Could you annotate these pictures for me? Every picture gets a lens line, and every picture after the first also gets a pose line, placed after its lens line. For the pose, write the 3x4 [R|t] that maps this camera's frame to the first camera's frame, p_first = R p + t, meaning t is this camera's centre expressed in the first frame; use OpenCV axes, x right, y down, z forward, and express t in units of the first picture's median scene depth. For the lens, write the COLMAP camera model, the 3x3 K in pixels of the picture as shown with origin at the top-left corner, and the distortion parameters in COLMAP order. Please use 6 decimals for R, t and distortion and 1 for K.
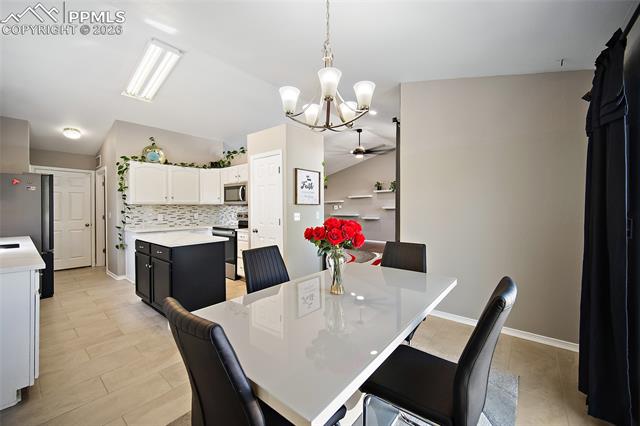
lens RADIAL K [[255.2, 0, 317.8], [0, 255.2, 207.0], [0, 0, 1]] dist [-0.001658, -0.000171]
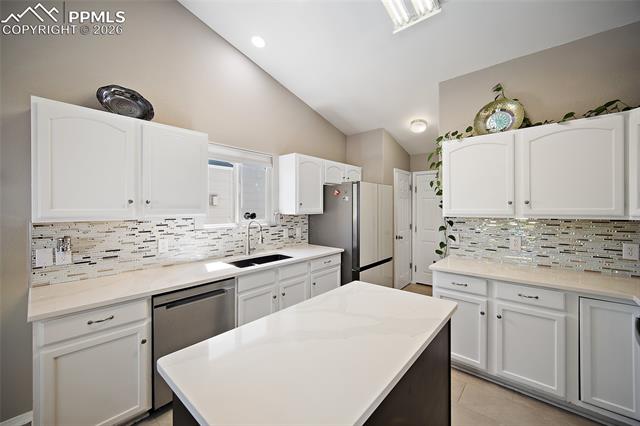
lens RADIAL K [[255.2, 0, 317.8], [0, 255.2, 207.0], [0, 0, 1]] dist [-0.001658, -0.000171]
pose [[-0.023976, -0.002276, -0.999710, -0.137358], [0.003474, 0.999991, -0.002360, -0.029218], [0.999706, -0.003529, -0.023968, 0.671928]]
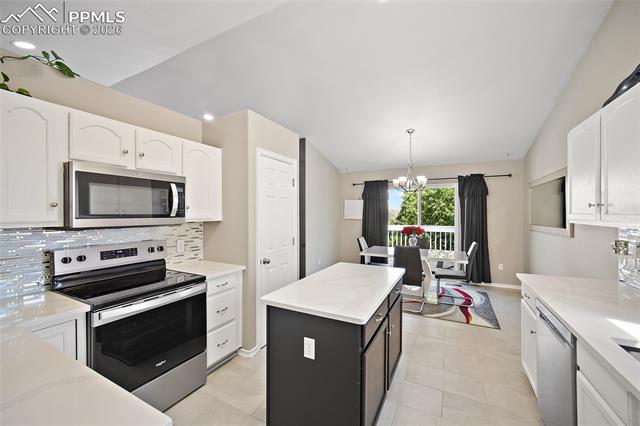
lens RADIAL K [[255.2, 0, 317.8], [0, 255.2, 207.0], [0, 0, 1]] dist [-0.001658, -0.000171]
pose [[-0.207604, 0.024066, 0.977917, -0.776035], [-0.003080, 0.999676, -0.025255, -0.029637], [-0.978208, -0.008255, -0.207463, 0.822779]]
